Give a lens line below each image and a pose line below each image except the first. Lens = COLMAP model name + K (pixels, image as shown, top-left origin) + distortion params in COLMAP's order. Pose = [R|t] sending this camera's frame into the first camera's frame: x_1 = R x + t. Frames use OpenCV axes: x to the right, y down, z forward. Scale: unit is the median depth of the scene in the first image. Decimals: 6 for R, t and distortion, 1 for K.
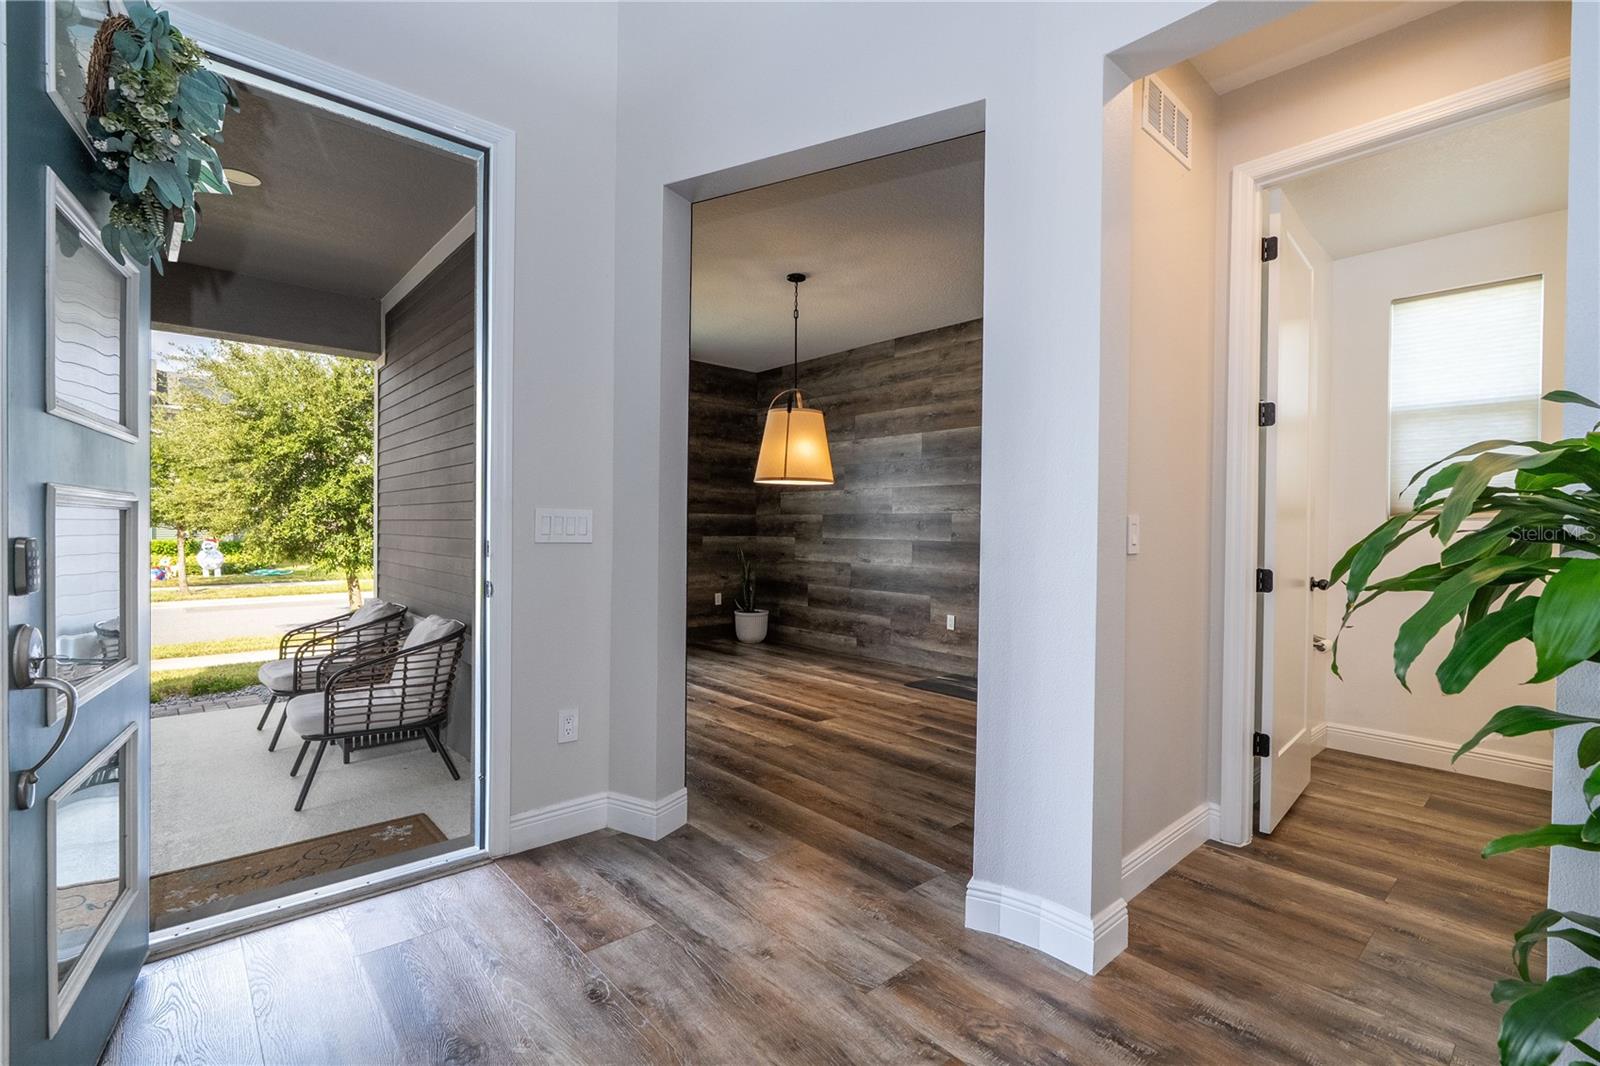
lens RADIAL K [[724.0, 0, 801.1], [0, 724.0, 529.1], [0, 0, 1]] dist [-0.005391, 0.002107]
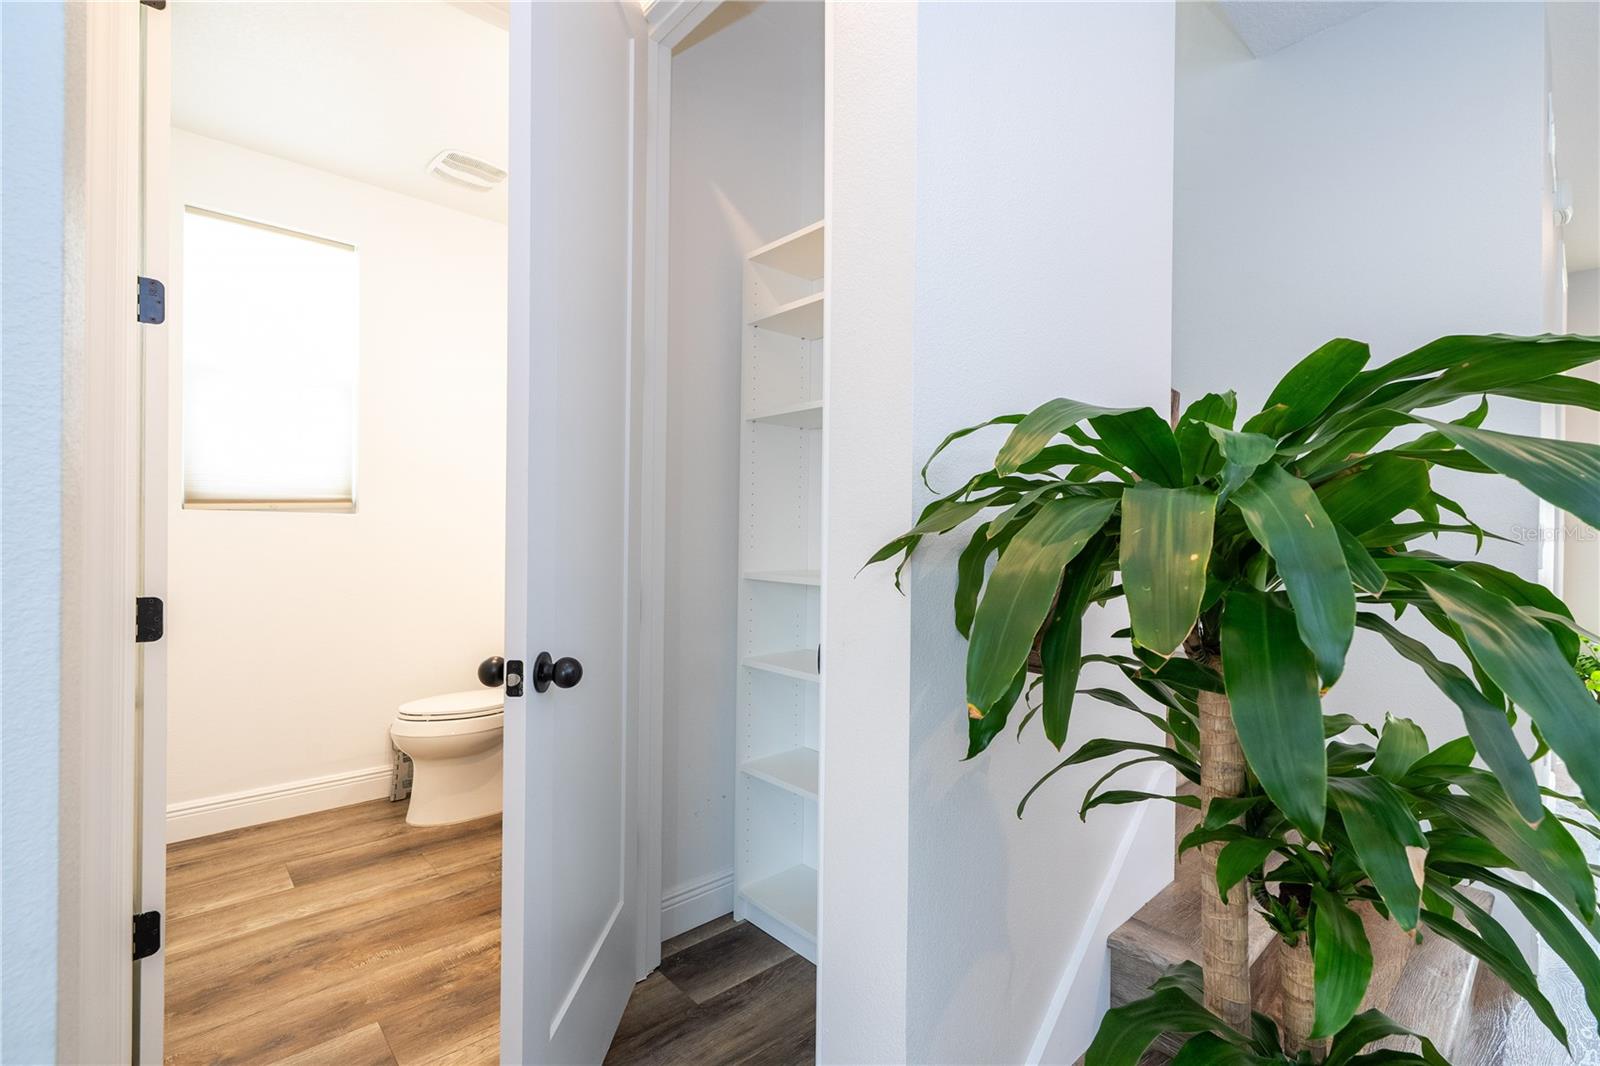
lens RADIAL K [[724.0, 0, 807.4], [0, 724.0, 528.9], [0, 0, 1]] dist [-0.005391, 0.002107]
pose [[-0.006747, -0.012006, 0.999905, 0.096937], [0.005646, 0.999912, 0.012044, 0.002401], [-0.999961, 0.005727, -0.006678, 0.424802]]
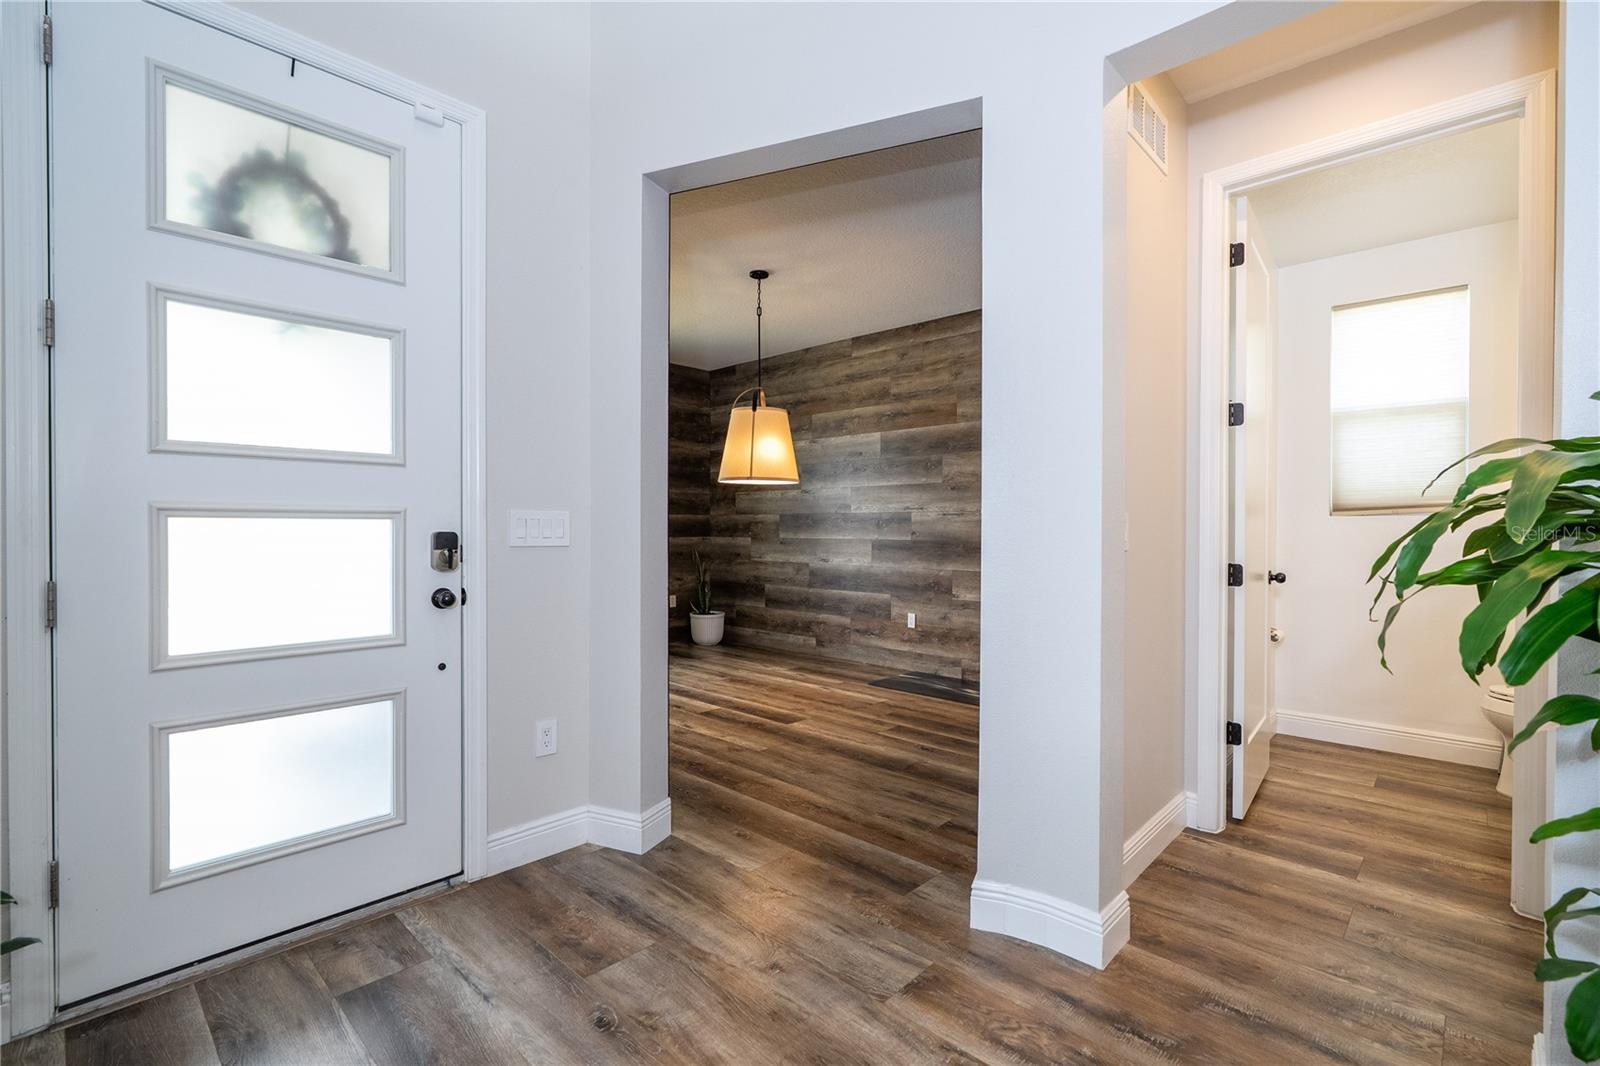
lens RADIAL K [[724.0, 0, 801.9], [0, 724.0, 528.8], [0, 0, 1]] dist [-0.005391, 0.002107]
pose [[0.996259, -0.009517, 0.085896, -0.052778], [0.009510, 0.999955, 0.000491, -0.001011], [-0.085897, 0.000327, 0.996304, 0.017501]]
